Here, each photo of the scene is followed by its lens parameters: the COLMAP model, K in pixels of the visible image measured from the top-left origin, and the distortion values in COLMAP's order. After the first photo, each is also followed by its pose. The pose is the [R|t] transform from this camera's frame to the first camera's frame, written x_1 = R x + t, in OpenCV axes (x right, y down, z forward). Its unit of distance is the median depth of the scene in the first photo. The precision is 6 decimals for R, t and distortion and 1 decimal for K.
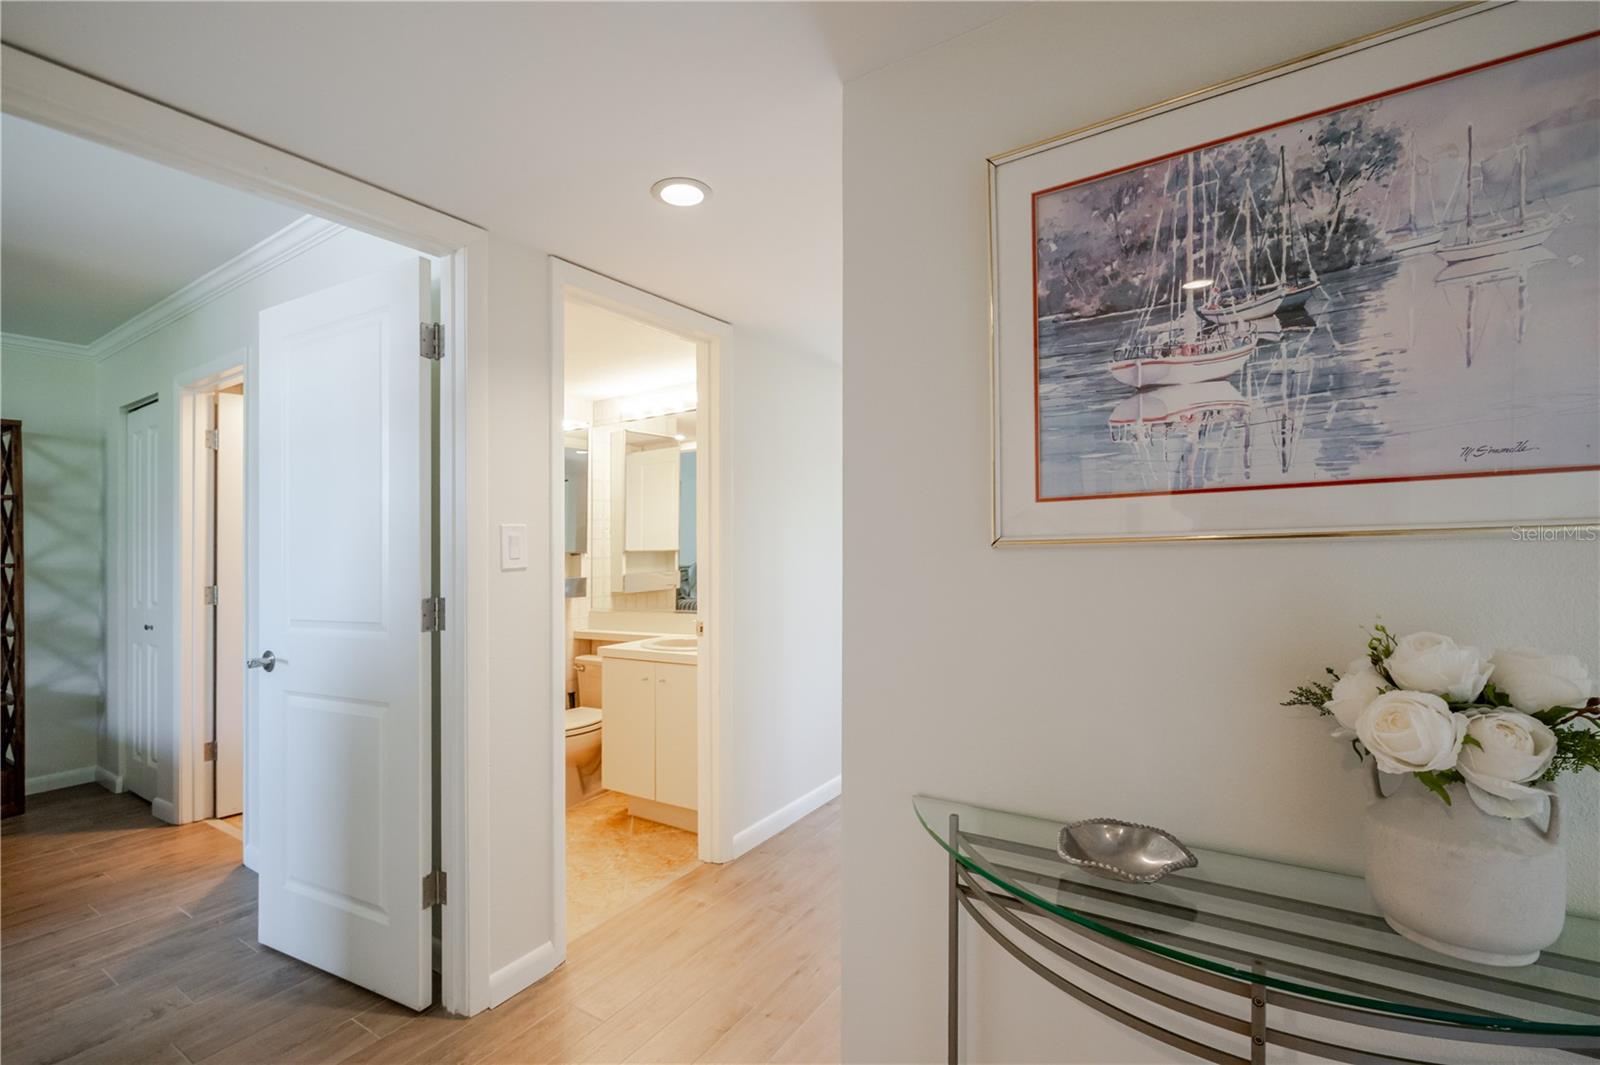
lens RADIAL K [[701.2, 0, 798.4], [0, 701.2, 553.7], [0, 0, 1]] dist [-0.000906, 0.000098]
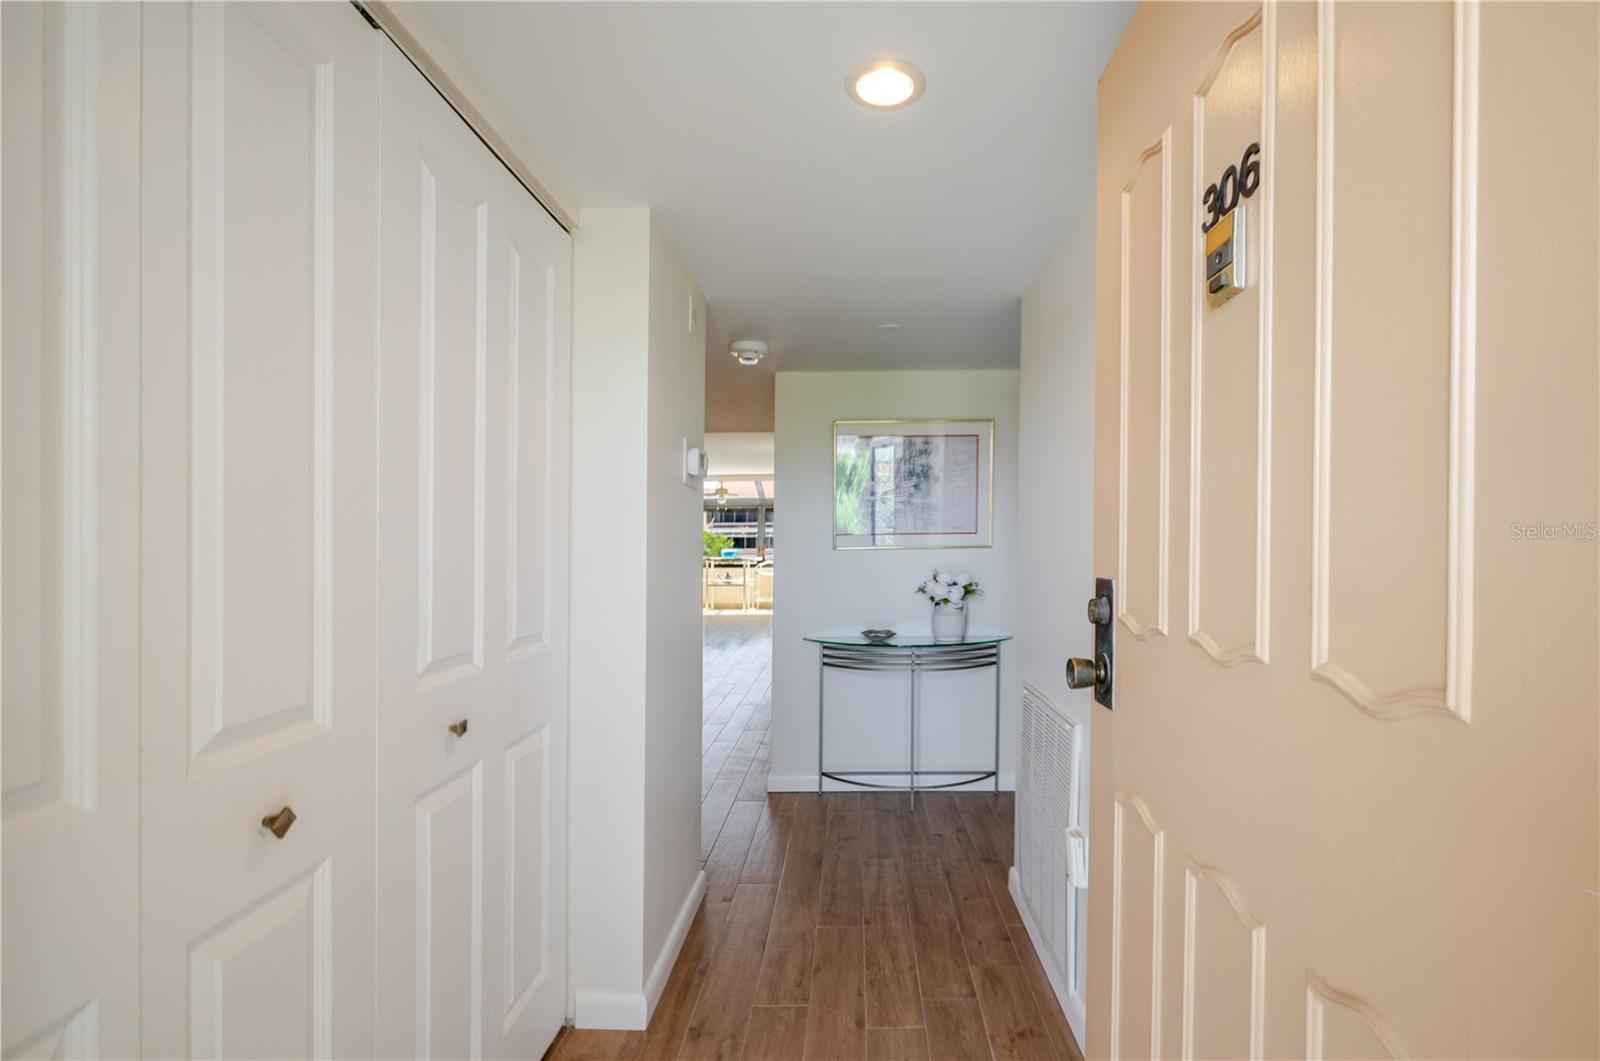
lens RADIAL K [[708.3, 0, 803.9], [0, 708.3, 548.2], [0, 0, 1]] dist [-0.000229, -0.000017]
pose [[0.870638, 0.000867, 0.491924, -1.582605], [-0.003212, 0.999987, 0.003922, -0.031430], [-0.491914, -0.004995, 0.870630, -1.879765]]
